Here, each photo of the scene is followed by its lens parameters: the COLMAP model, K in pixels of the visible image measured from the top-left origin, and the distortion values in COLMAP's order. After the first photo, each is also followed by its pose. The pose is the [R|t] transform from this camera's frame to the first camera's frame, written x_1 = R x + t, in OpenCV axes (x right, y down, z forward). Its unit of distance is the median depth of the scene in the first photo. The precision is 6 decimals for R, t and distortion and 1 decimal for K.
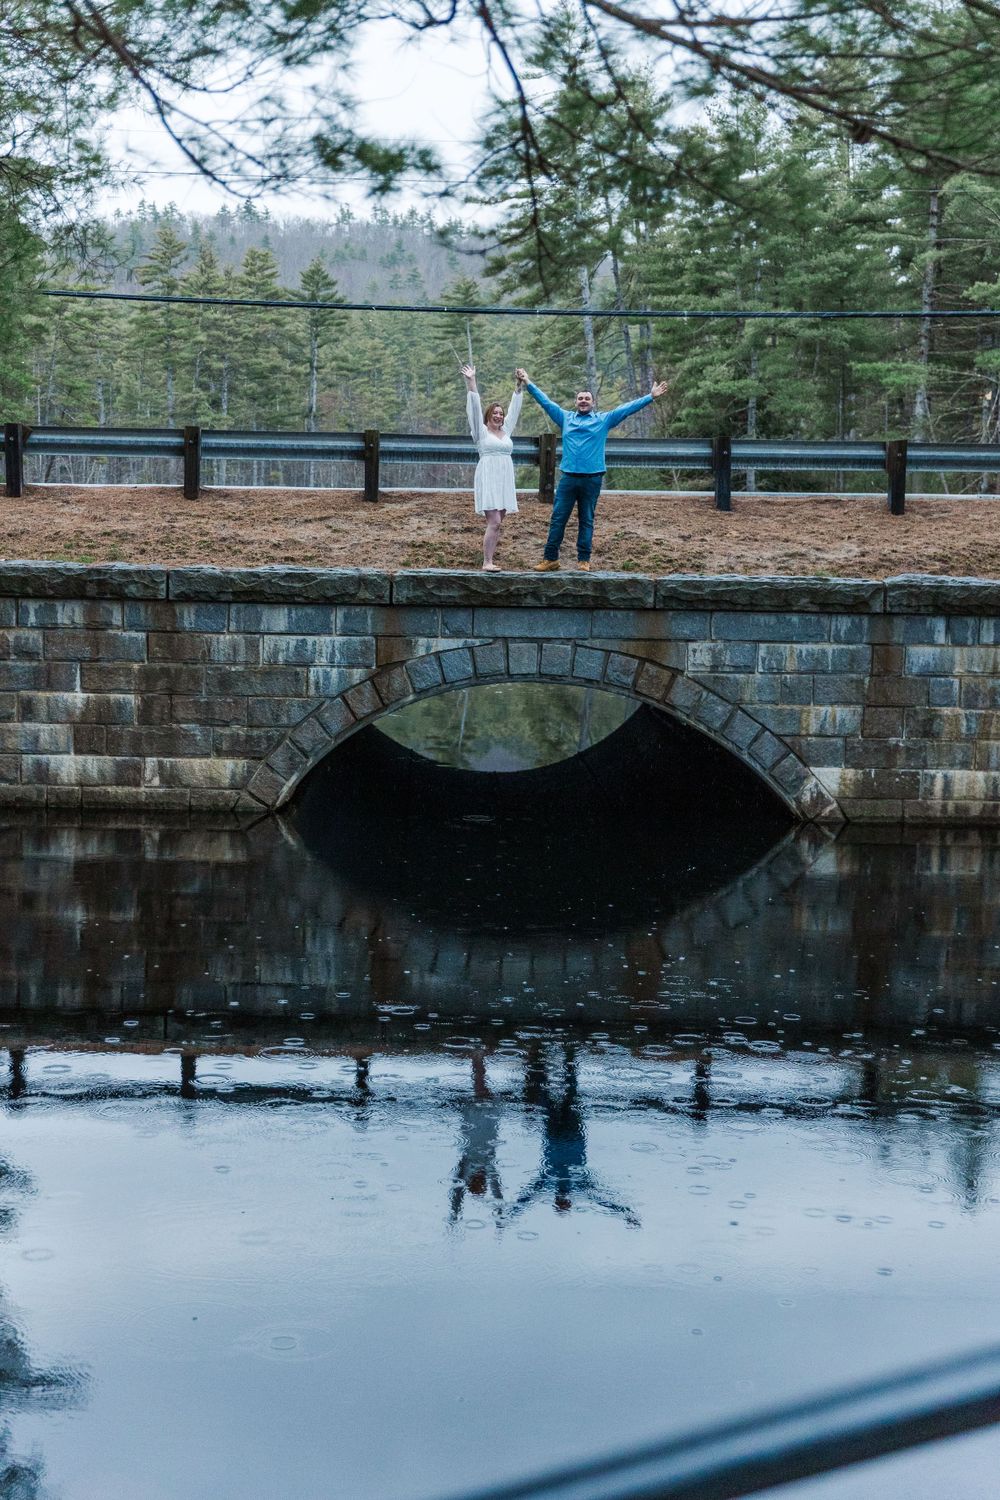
lens RADIAL K [[2155.5, 0, 499.4], [0, 2155.5, 744.2], [0, 0, 1]] dist [0.023789, 0.000000]
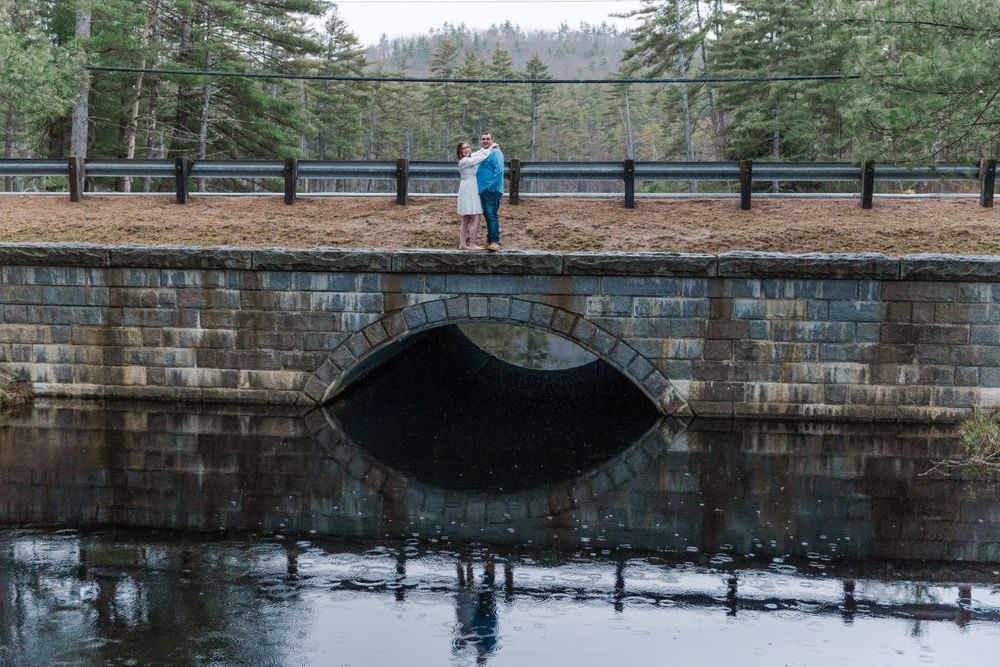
lens RADIAL K [[1259.4, 0, 500.5], [0, 1259.4, 338.1], [0, 0, 1]] dist [0.018478, 0.000000]
pose [[0.990839, 0.004559, -0.134969, 0.145210], [-0.004462, 0.999990, 0.001024, -0.018434], [0.134972, -0.000412, 0.990849, 0.114732]]
